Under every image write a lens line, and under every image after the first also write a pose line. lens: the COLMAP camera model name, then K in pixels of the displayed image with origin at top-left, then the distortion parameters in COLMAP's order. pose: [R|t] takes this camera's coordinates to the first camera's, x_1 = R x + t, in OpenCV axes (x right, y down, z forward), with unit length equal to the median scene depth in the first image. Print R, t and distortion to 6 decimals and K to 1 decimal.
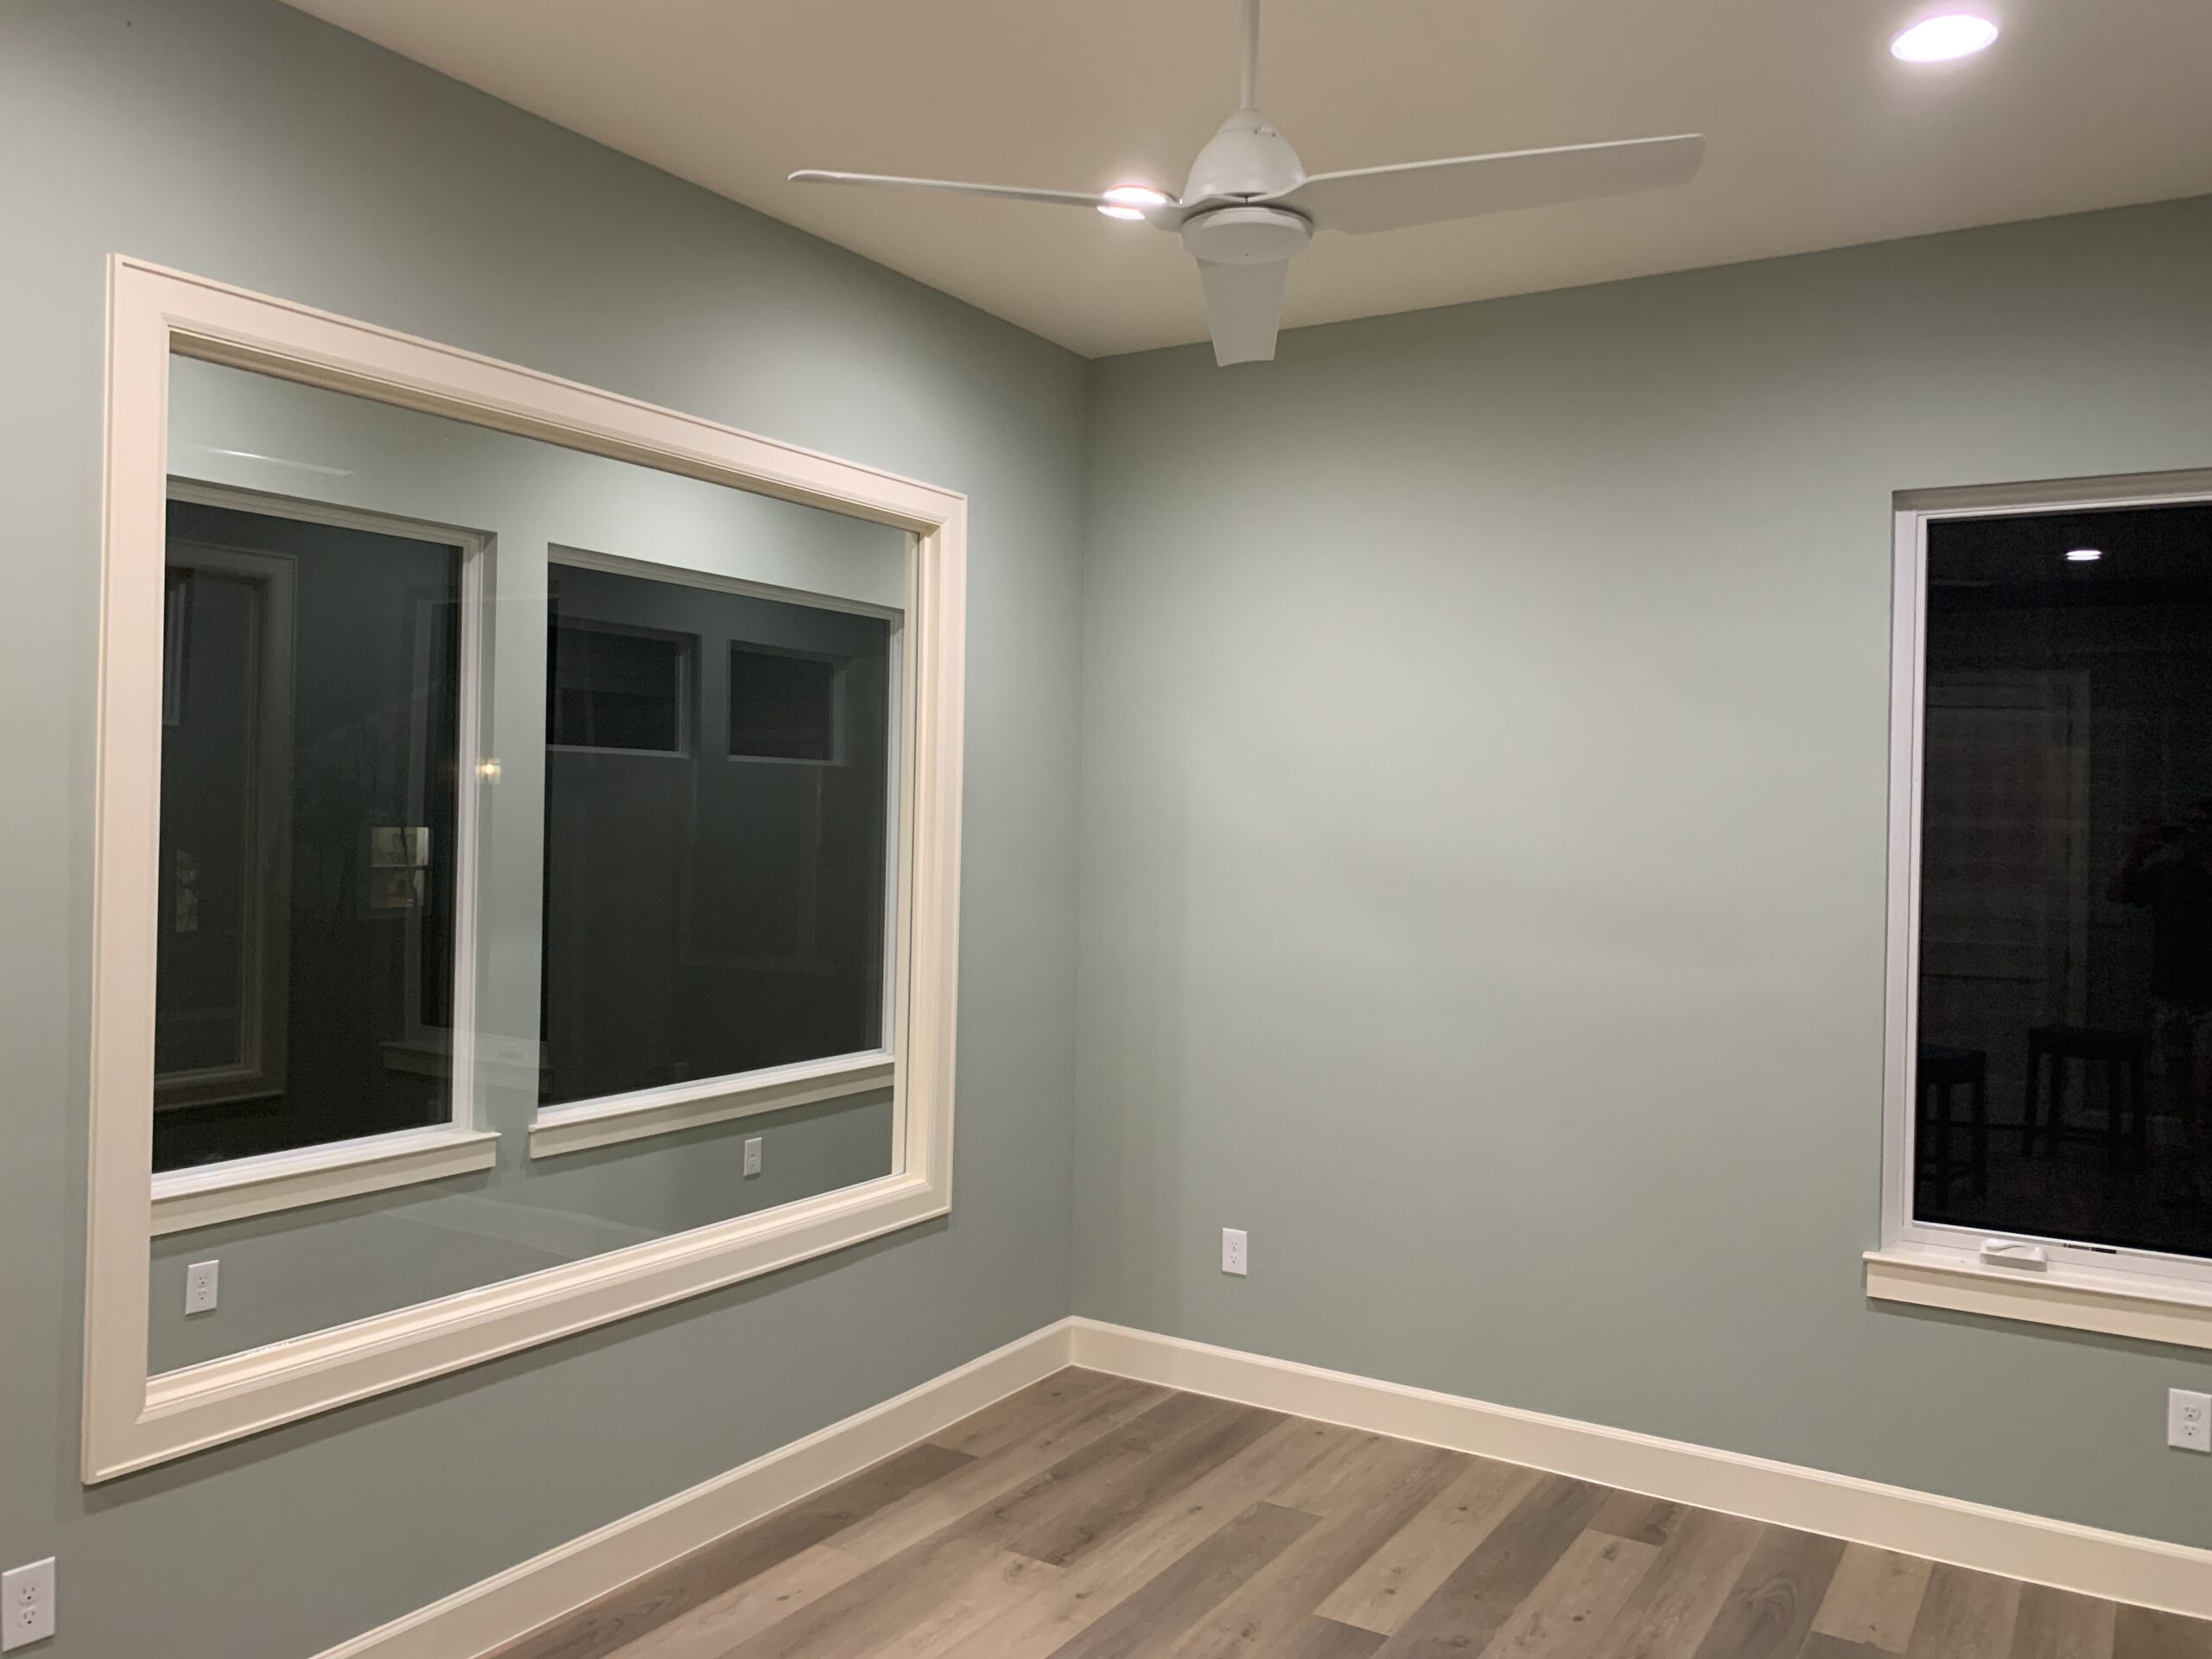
lens RADIAL K [[1635.8, 0, 1106.0], [0, 1635.8, 829.5], [0, 0, 1]] dist [-0.004470, -0.004127]
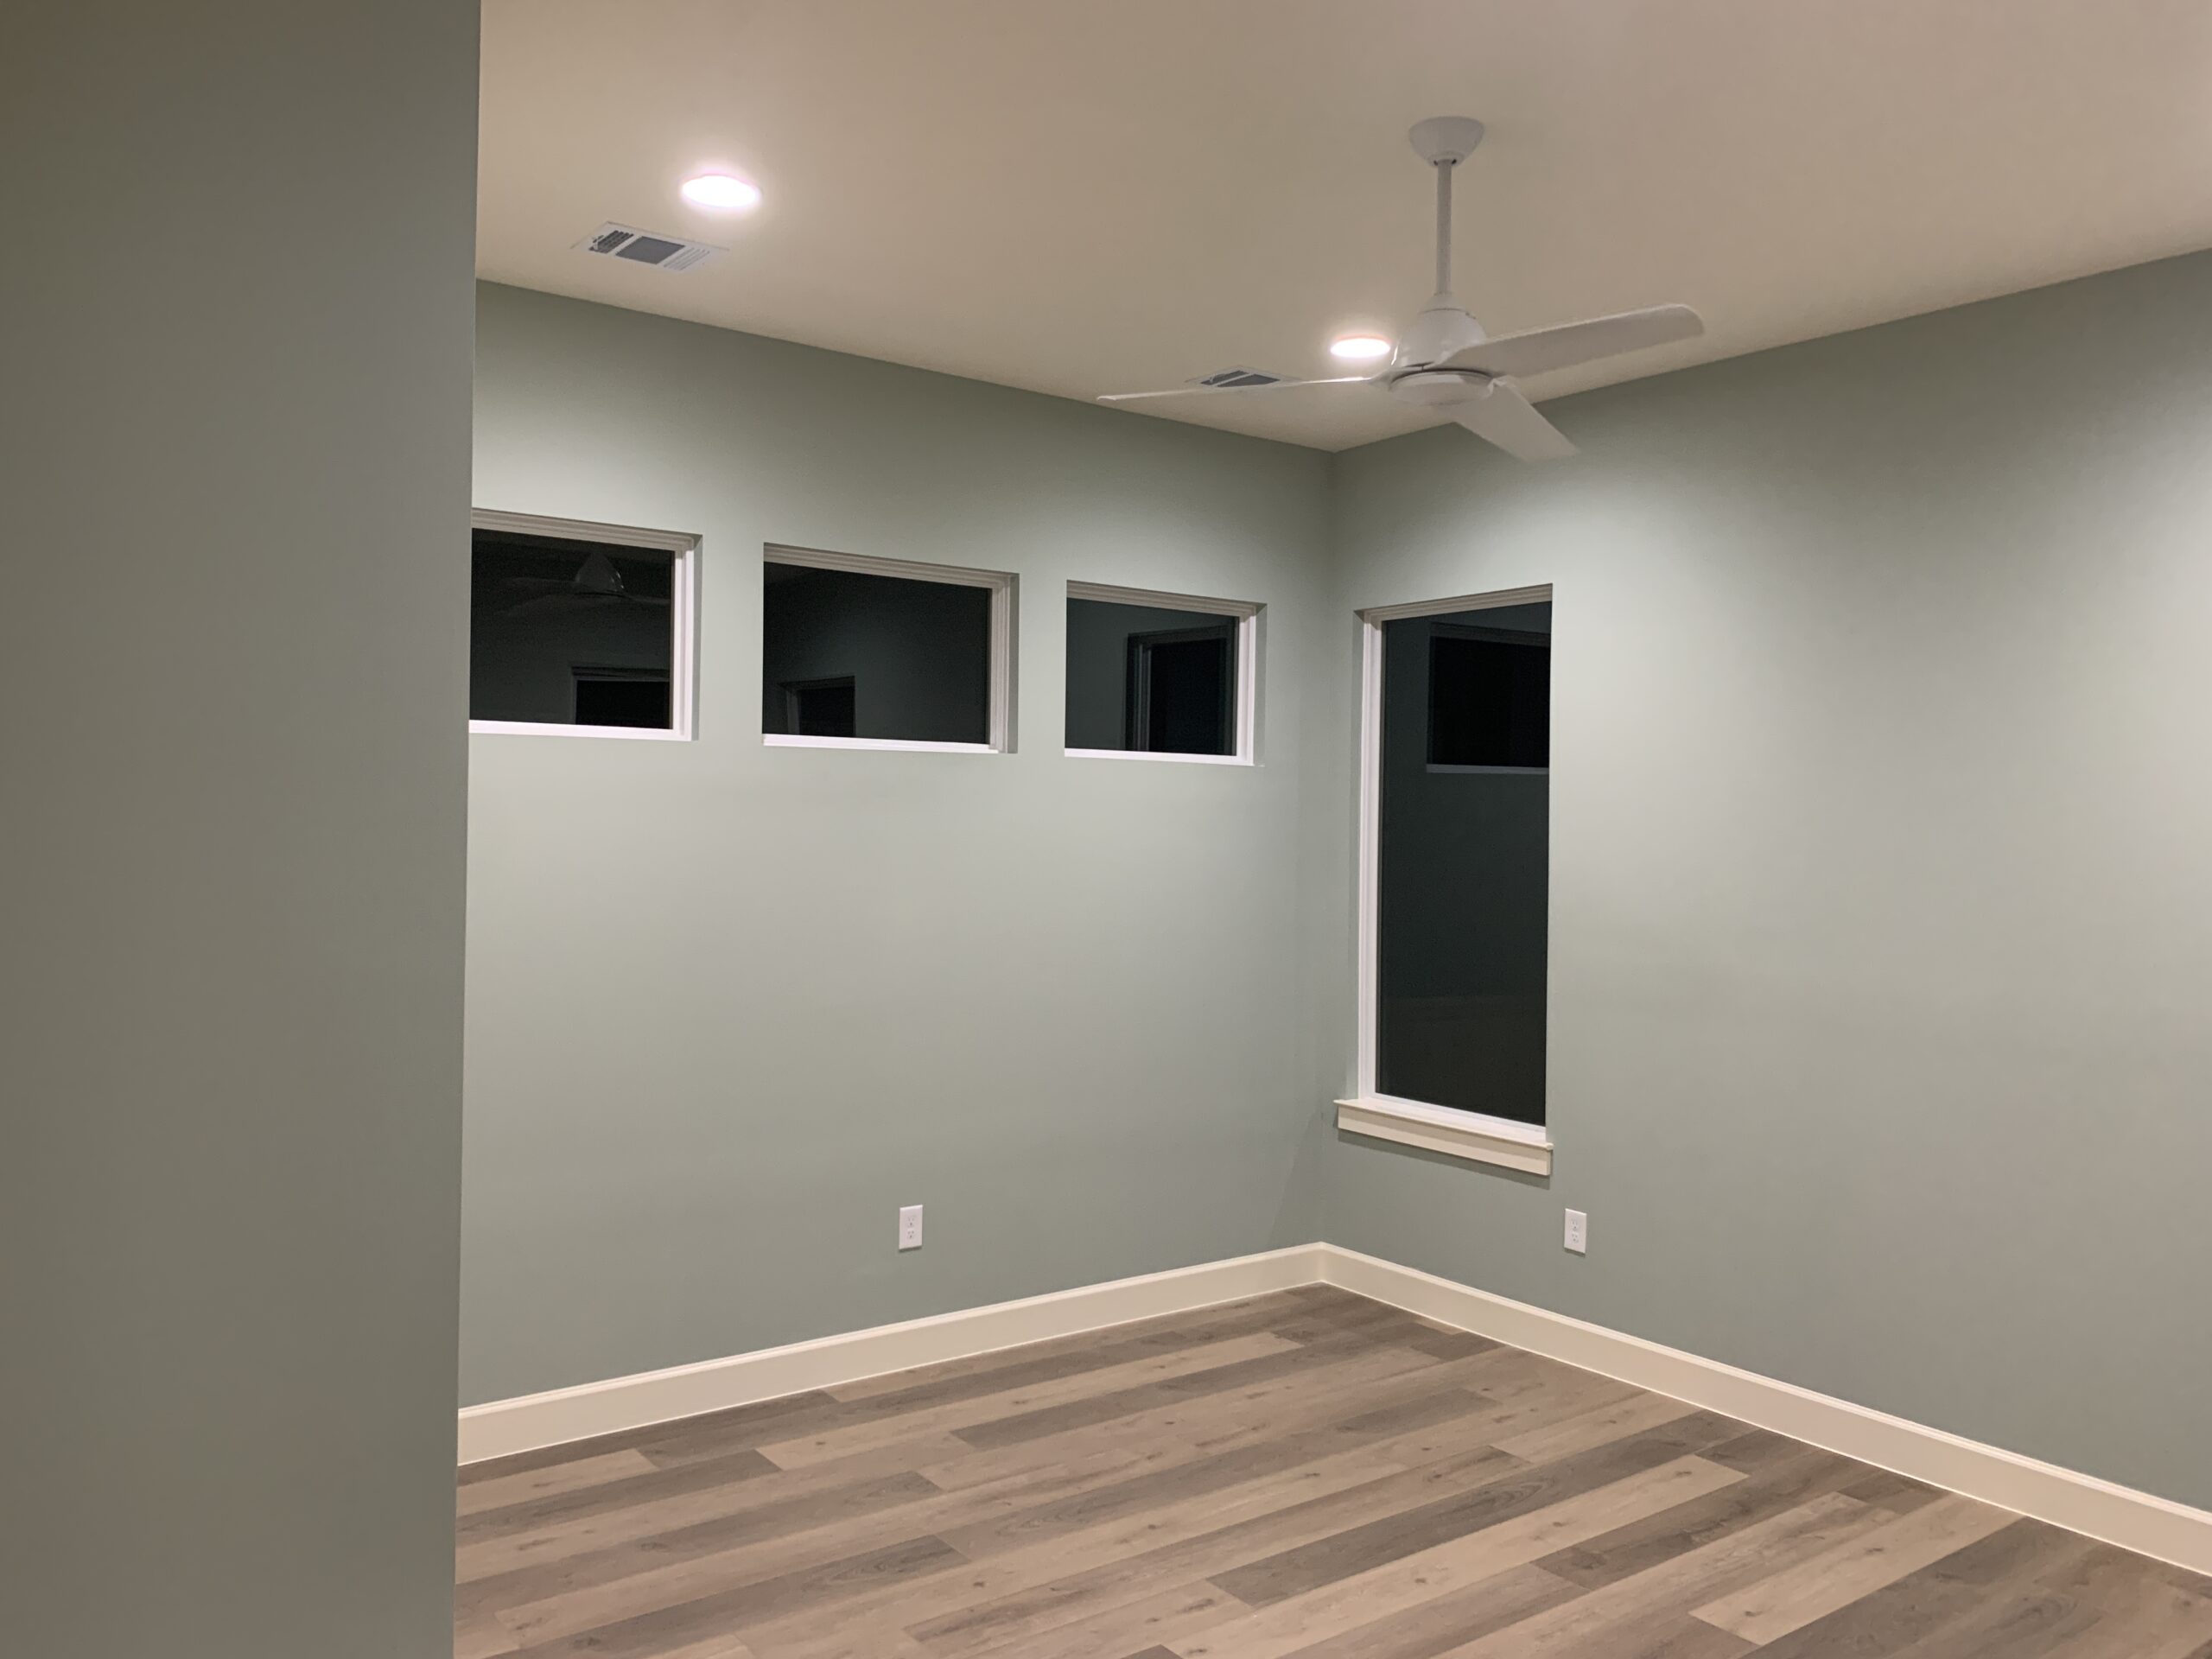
lens RADIAL K [[1672.2, 0, 1106.0], [0, 1672.2, 829.5], [0, 0, 1]] dist [-0.001436, -0.005396]
pose [[0.937115, 0.006906, -0.348952, 0.243986], [-0.007479, 0.999972, -0.000296, -0.005684], [0.348940, 0.002887, 0.937141, -0.202859]]
